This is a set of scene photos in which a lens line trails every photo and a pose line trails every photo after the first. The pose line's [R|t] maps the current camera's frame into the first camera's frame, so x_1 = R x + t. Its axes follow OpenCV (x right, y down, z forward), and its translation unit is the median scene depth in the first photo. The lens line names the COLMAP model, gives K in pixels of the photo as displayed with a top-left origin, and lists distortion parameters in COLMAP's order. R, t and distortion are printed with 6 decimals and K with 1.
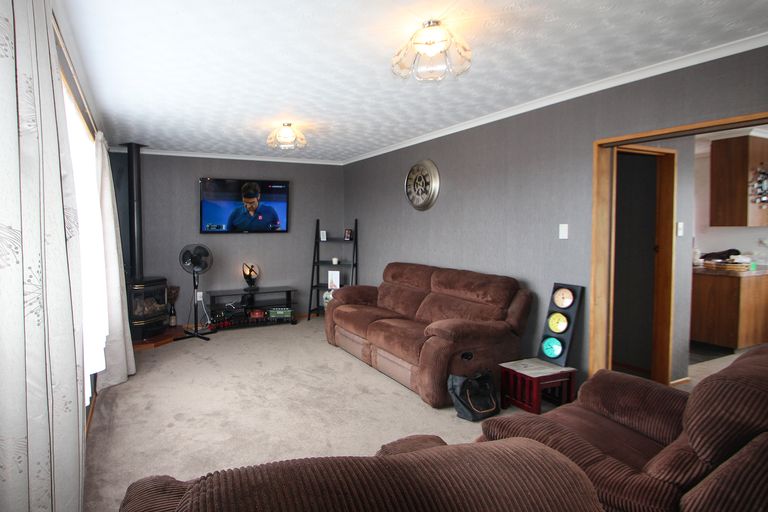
lens RADIAL K [[364.8, 0, 384.0], [0, 364.8, 256.0], [0, 0, 1]] dist [-0.027056, 0.000057]
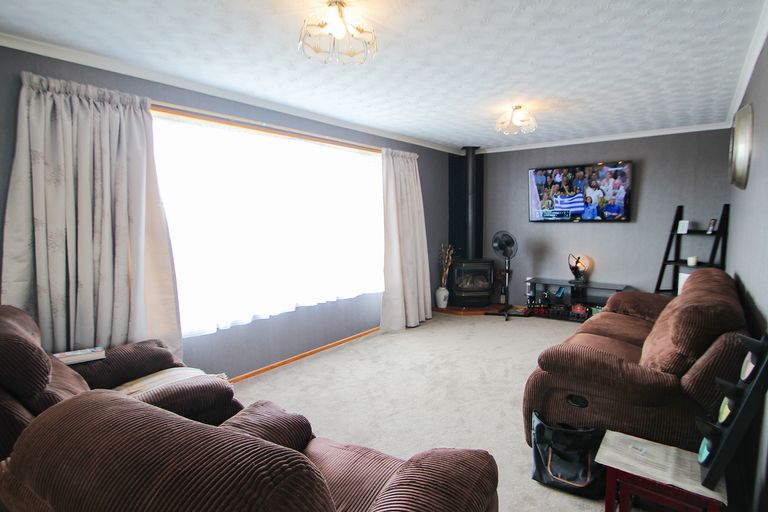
lens RADIAL K [[348.7, 0, 368.5], [0, 348.7, 256.4], [0, 0, 1]] dist [0.023754, -0.023042]
pose [[0.557982, 0.094396, -0.824467, 0.306932], [-0.063707, 0.995450, 0.070856, -0.017537], [0.827404, 0.012988, 0.561456, 0.150414]]
